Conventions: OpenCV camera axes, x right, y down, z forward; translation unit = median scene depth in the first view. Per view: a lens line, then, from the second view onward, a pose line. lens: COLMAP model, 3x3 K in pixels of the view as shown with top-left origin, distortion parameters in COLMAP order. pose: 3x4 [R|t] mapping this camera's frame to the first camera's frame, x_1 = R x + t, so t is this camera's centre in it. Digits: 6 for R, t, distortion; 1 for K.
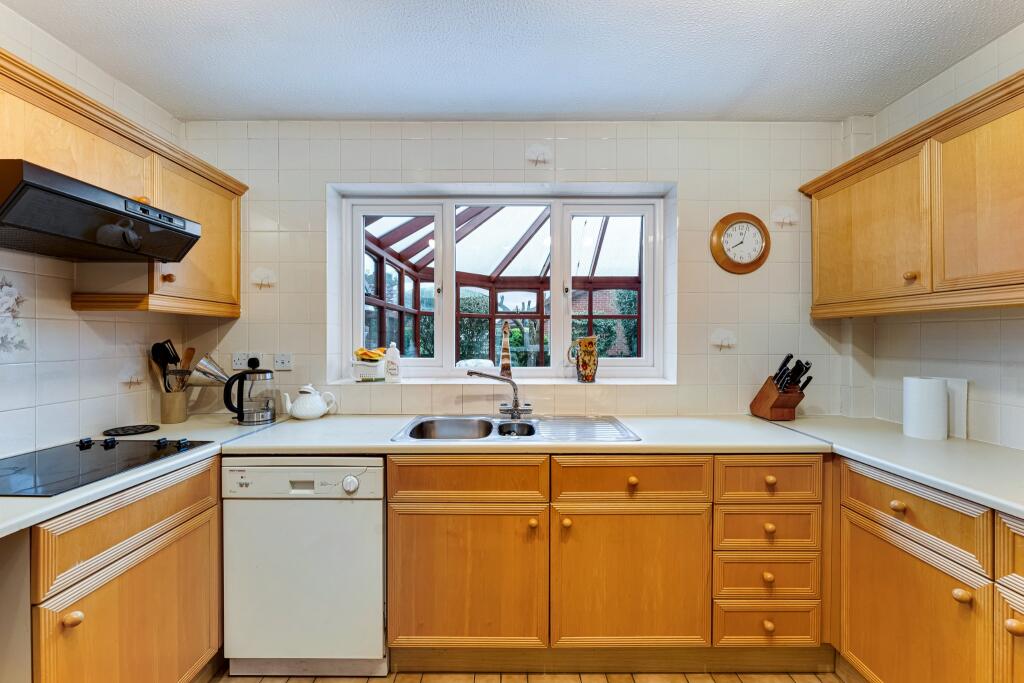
lens RADIAL K [[431.8, 0, 513.8], [0, 431.8, 341.5], [0, 0, 1]] dist [-0.007416, -0.000215]
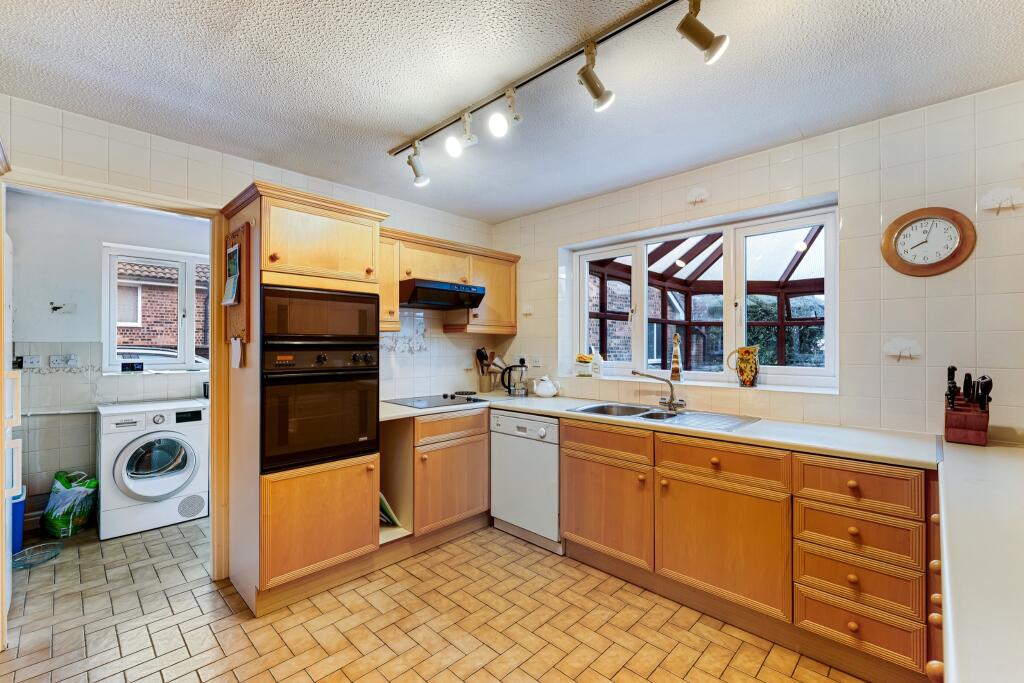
lens RADIAL K [[431.8, 0, 513.6], [0, 431.8, 344.3], [0, 0, 1]] dist [-0.007416, -0.000215]
pose [[0.723810, -0.000569, -0.689999, 0.576976], [-0.007824, 0.999929, -0.009032, -0.000996], [0.689955, 0.011937, 0.723754, -0.257824]]
